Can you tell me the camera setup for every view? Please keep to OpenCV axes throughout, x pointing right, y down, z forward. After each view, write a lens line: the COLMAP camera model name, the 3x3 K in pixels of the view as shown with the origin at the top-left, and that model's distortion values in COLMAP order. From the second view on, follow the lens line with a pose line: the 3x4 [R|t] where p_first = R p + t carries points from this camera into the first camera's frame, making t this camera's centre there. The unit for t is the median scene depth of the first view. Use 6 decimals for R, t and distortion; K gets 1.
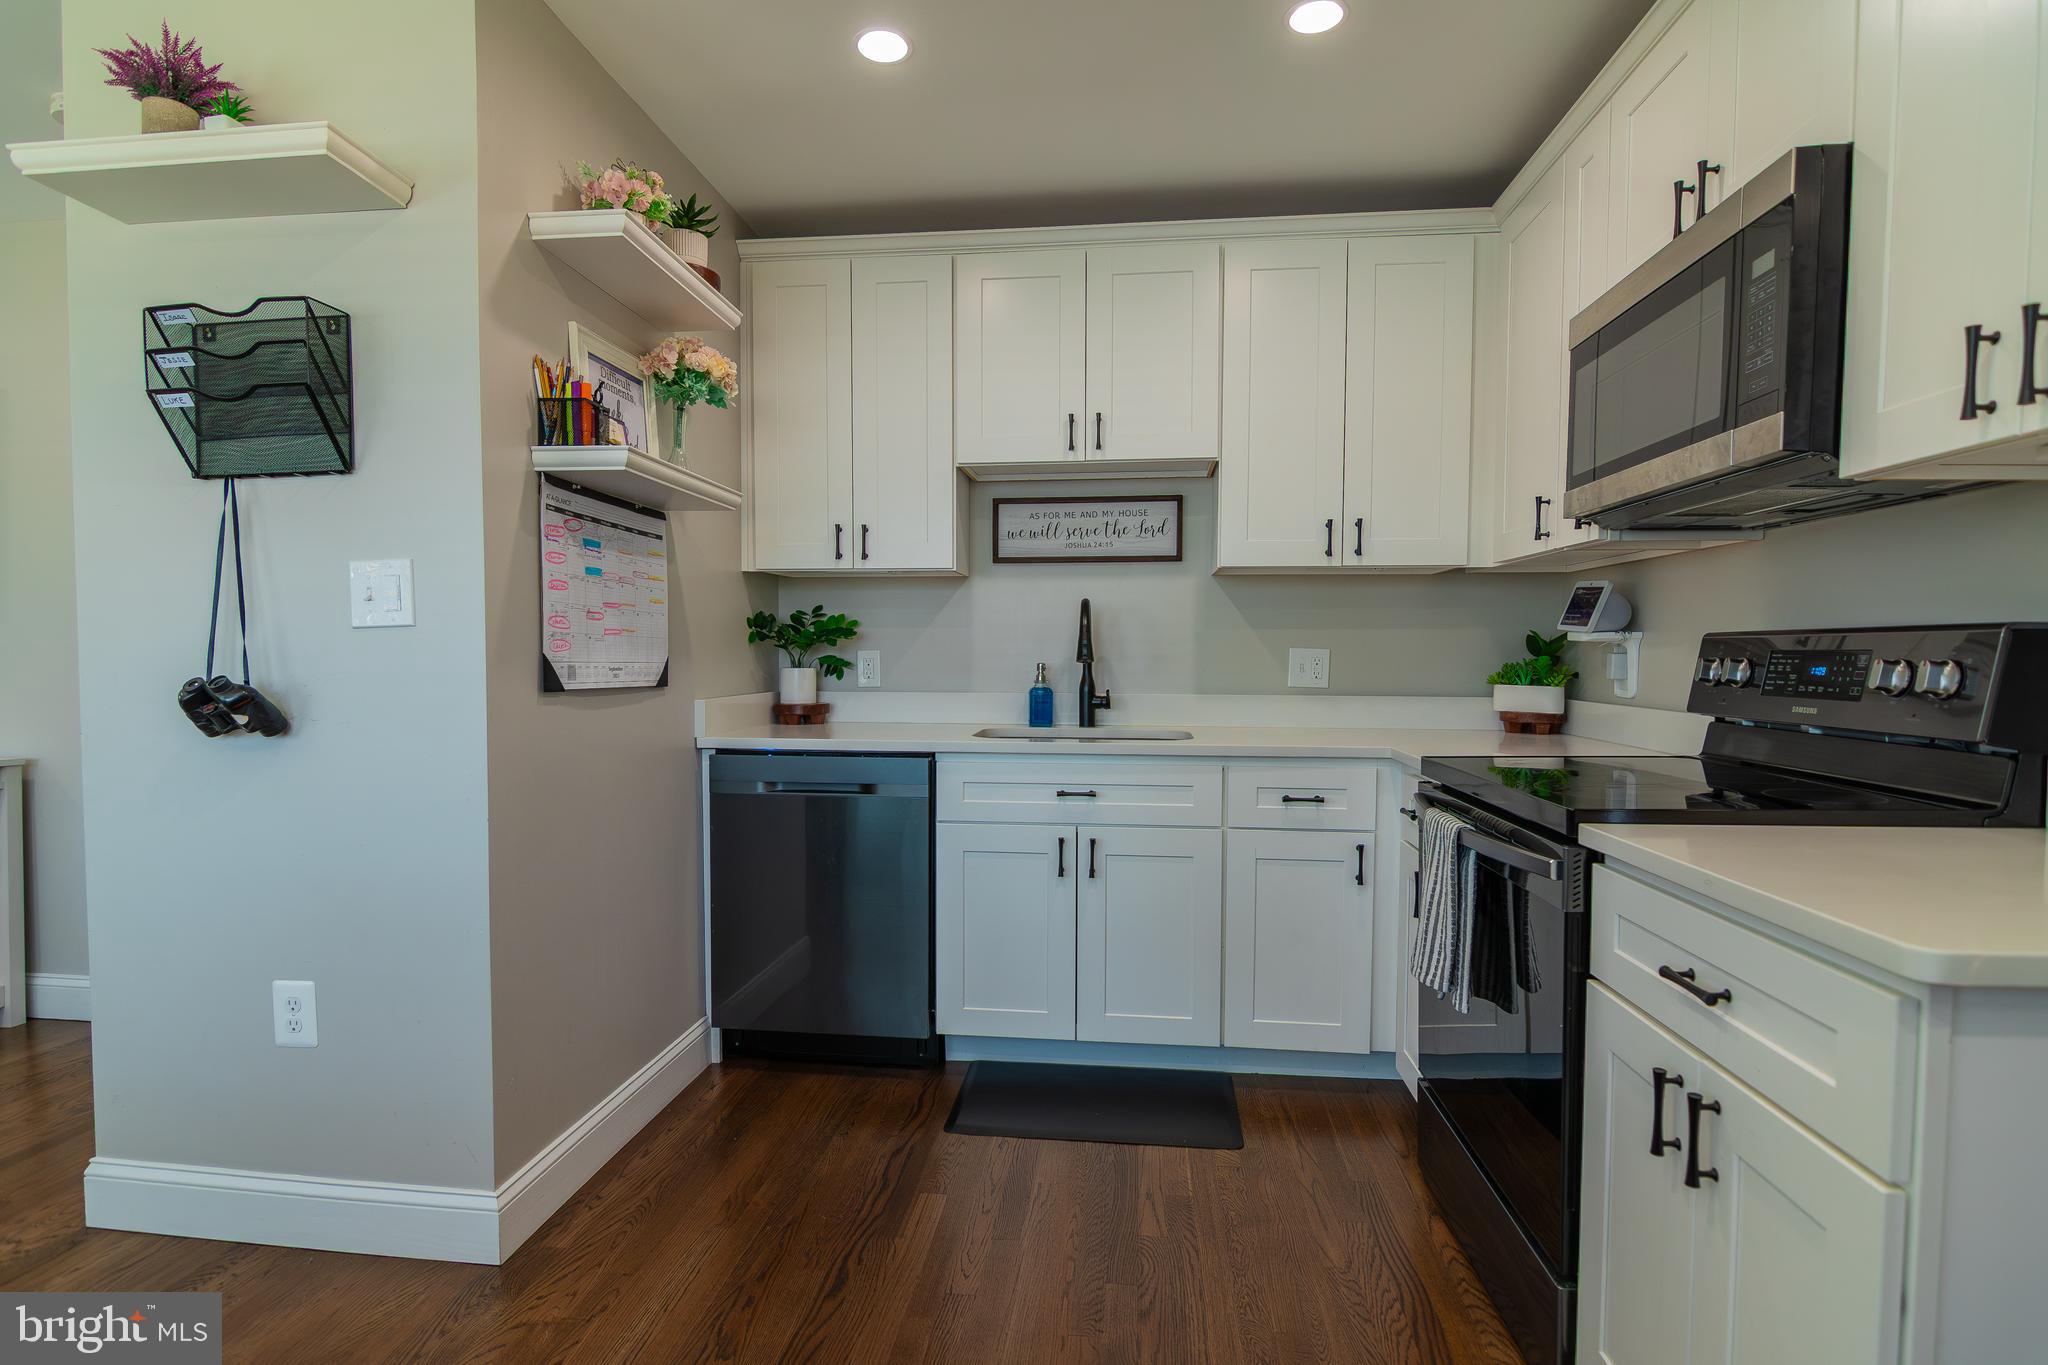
lens RADIAL K [[1032.2, 0, 1016.7], [0, 1032.2, 697.0], [0, 0, 1]] dist [-0.001364, -0.010327]
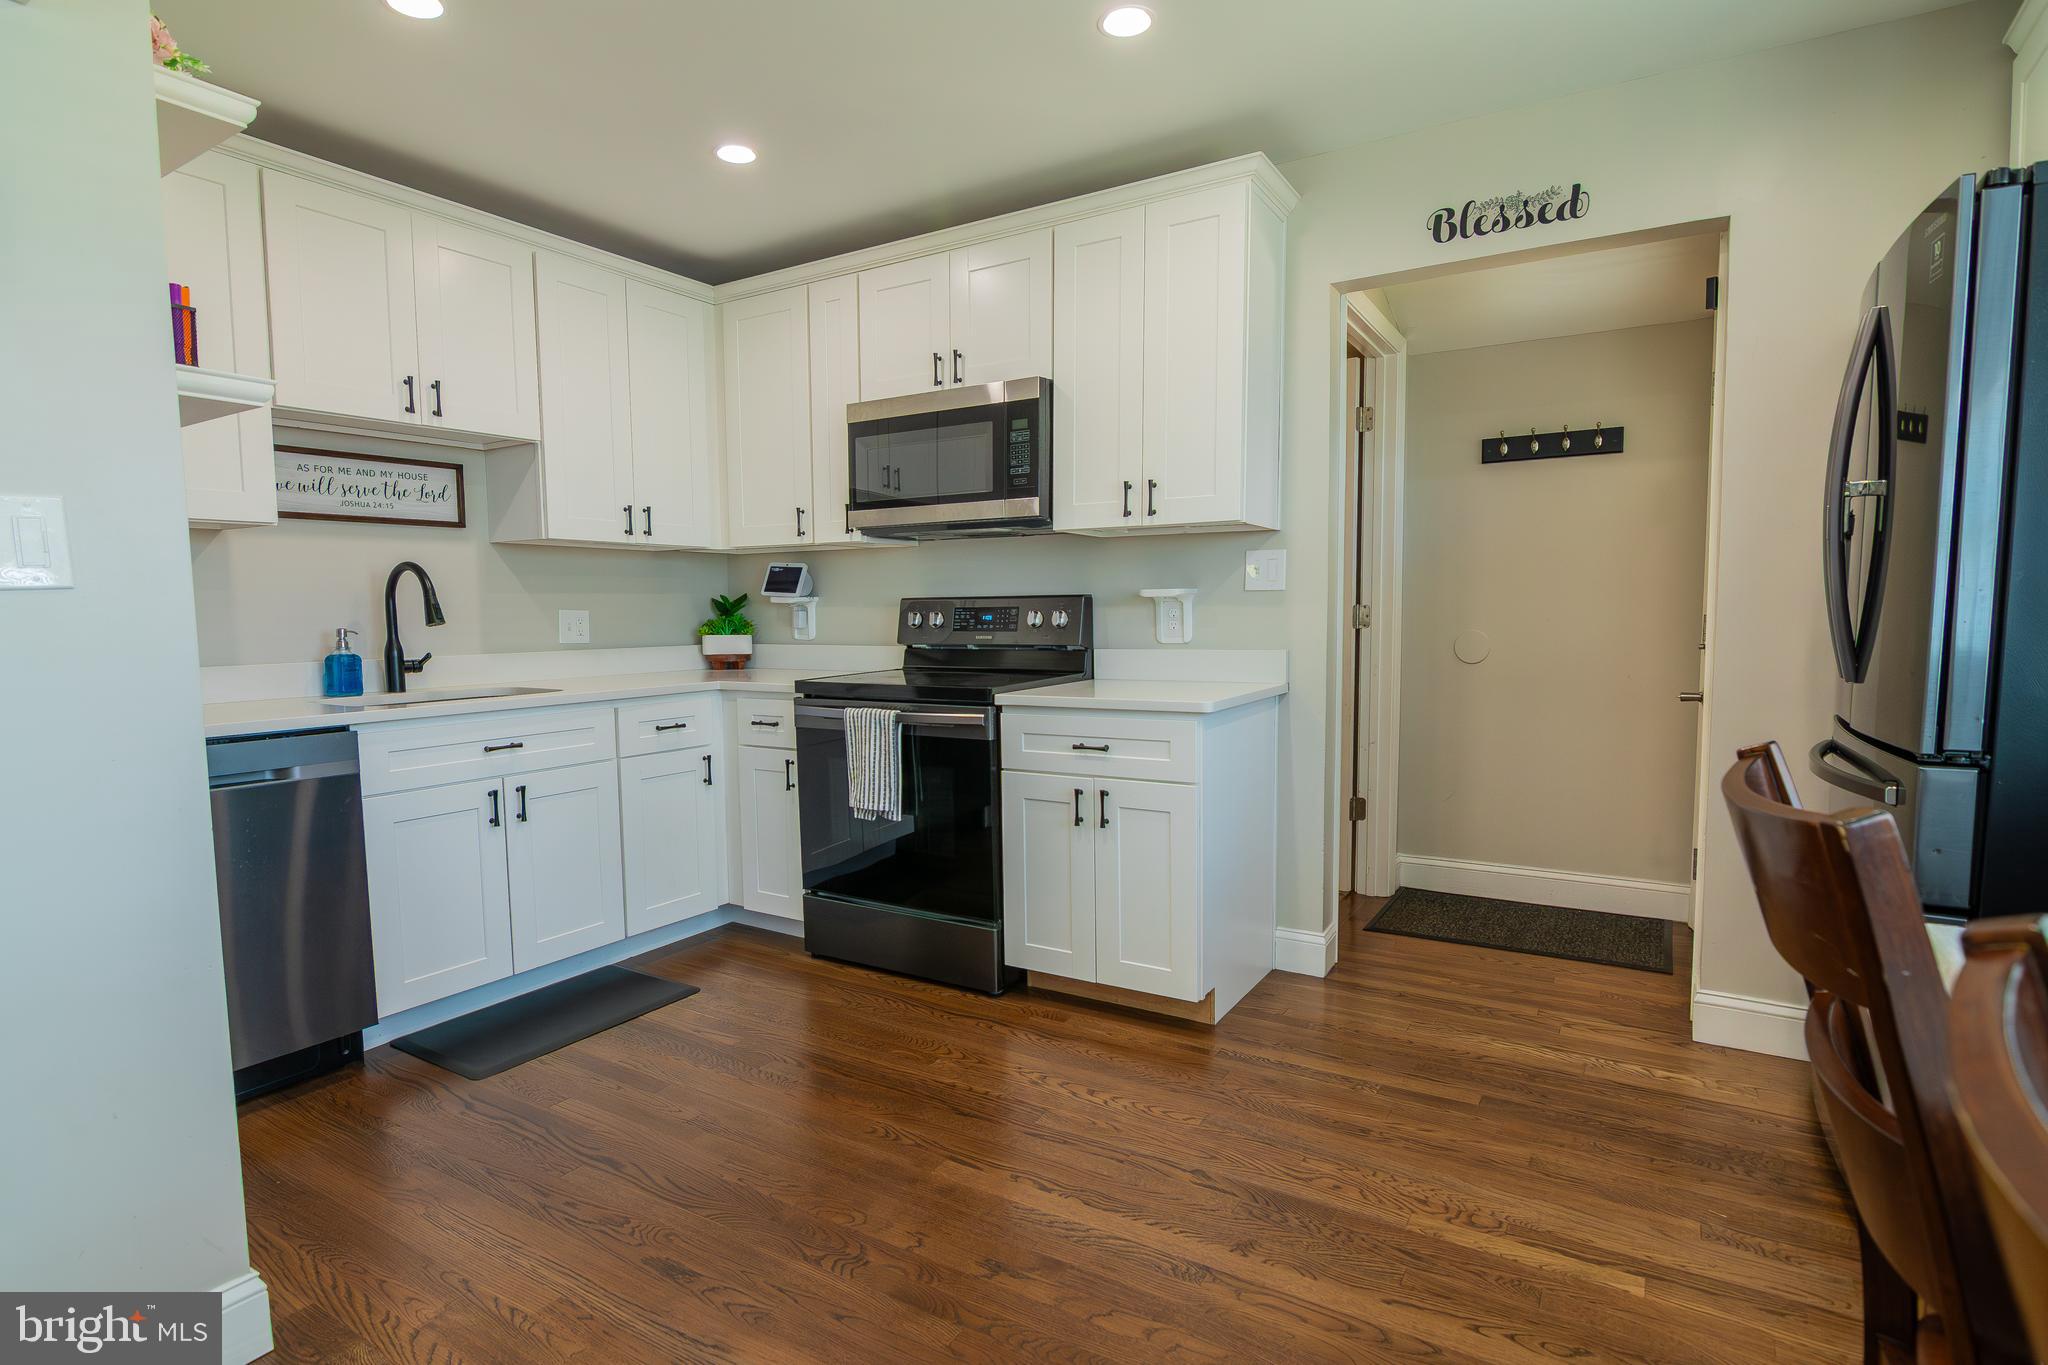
lens RADIAL K [[1032.2, 0, 1016.7], [0, 1032.2, 697.0], [0, 0, 1]] dist [-0.001364, -0.010327]
pose [[0.425991, -0.085014, 0.900724, -0.620828], [0.051323, 0.996243, 0.069757, -0.005147], [-0.903270, 0.016512, 0.428754, 0.051465]]
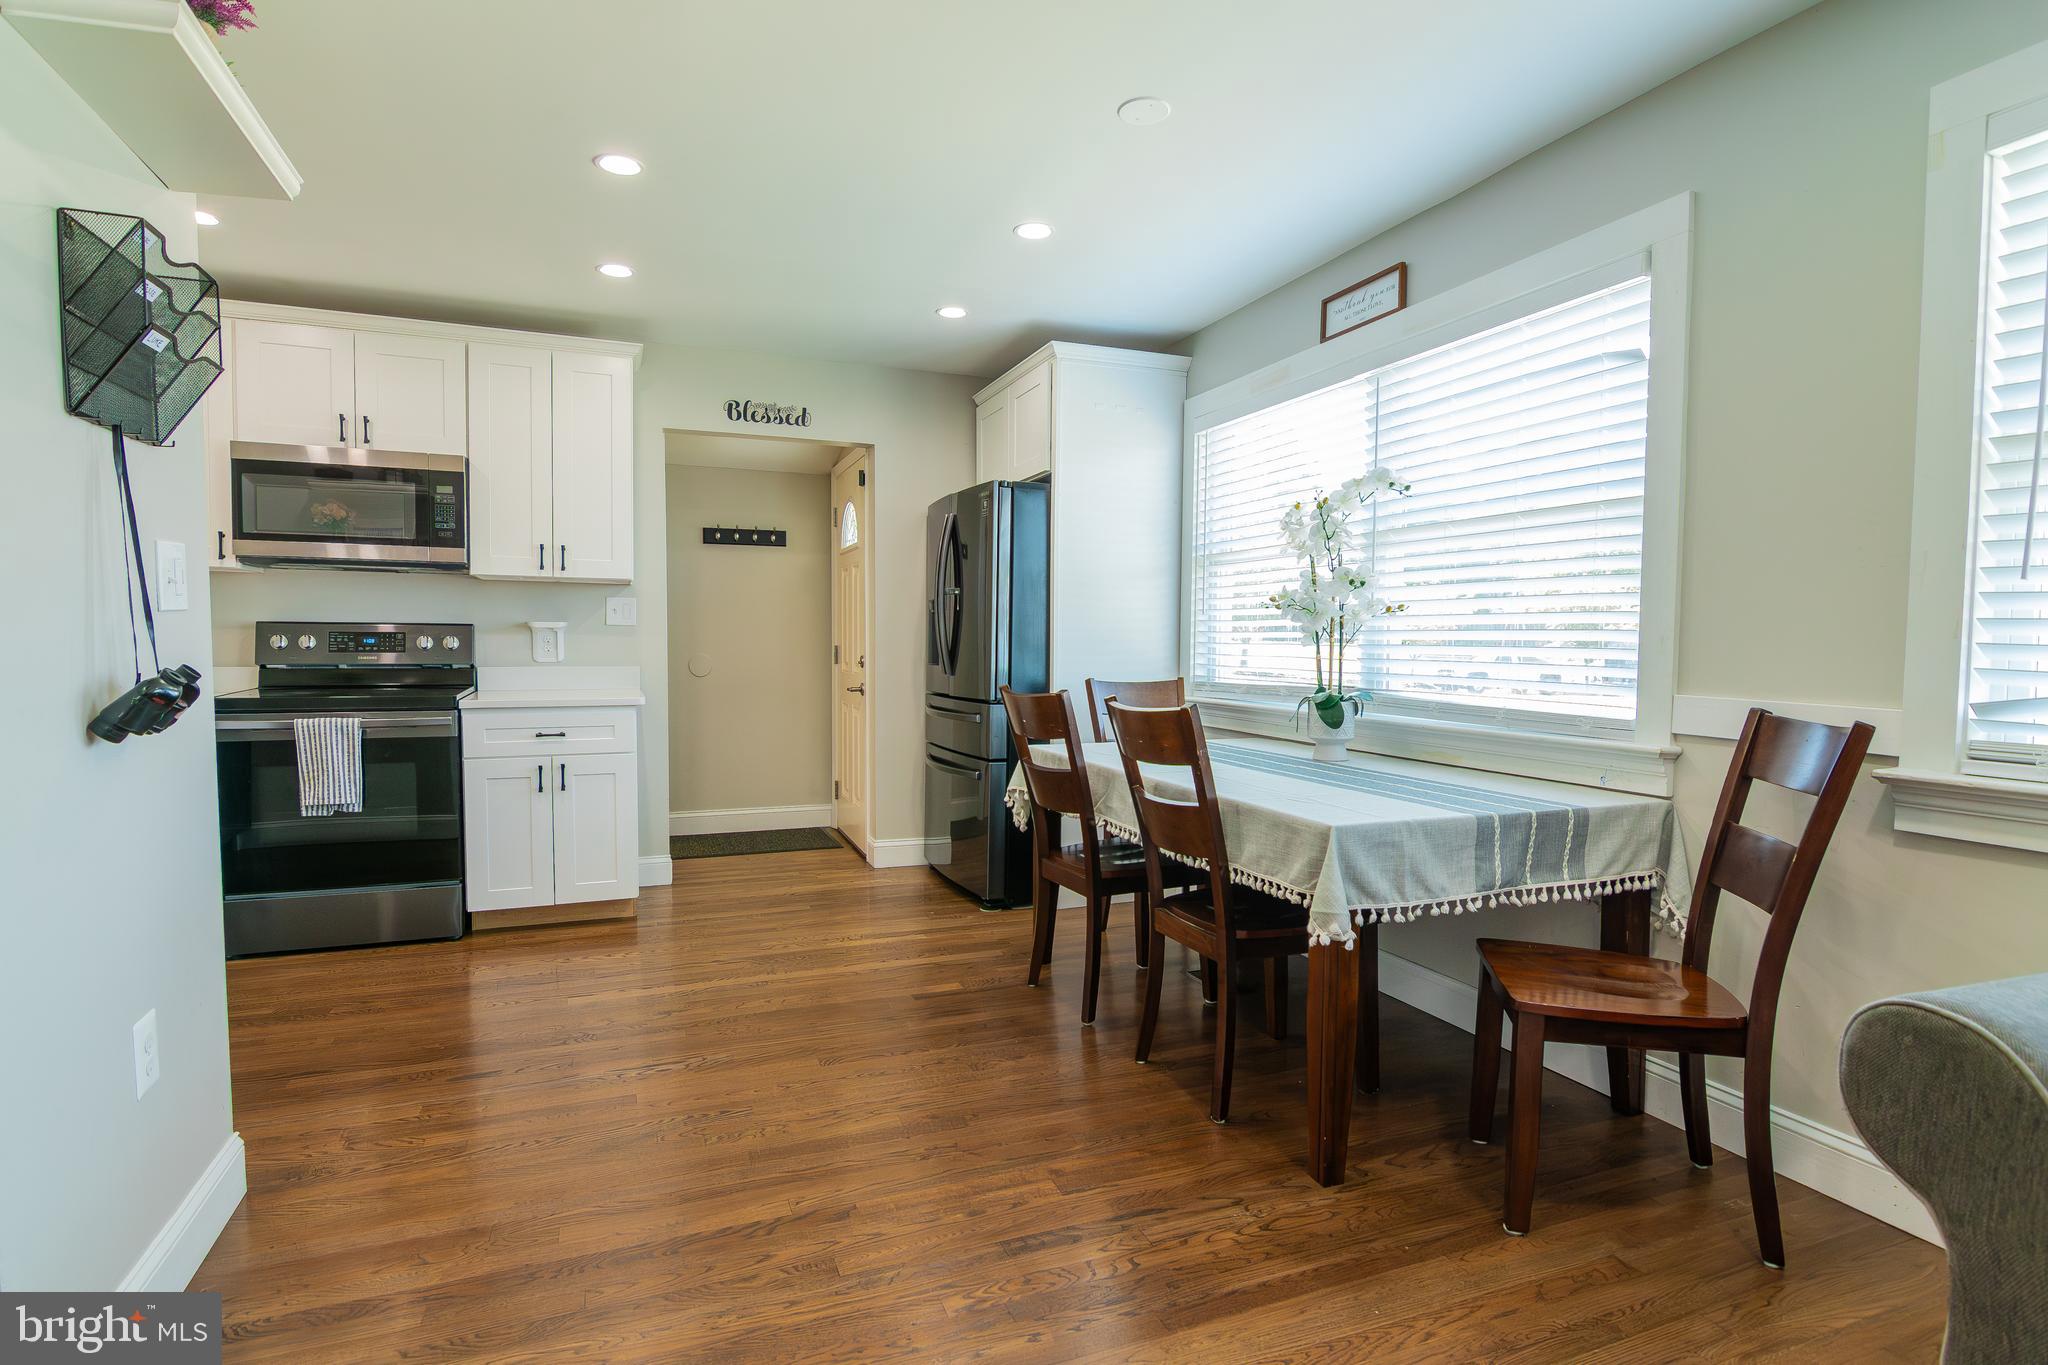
lens RADIAL K [[1032.2, 0, 1016.7], [0, 1032.2, 697.0], [0, 0, 1]] dist [-0.001364, -0.010327]
pose [[-0.474063, -0.058188, 0.878566, -1.194716], [0.026199, 0.996440, 0.080132, -0.028743], [-0.880101, 0.061005, -0.470851, 0.493050]]
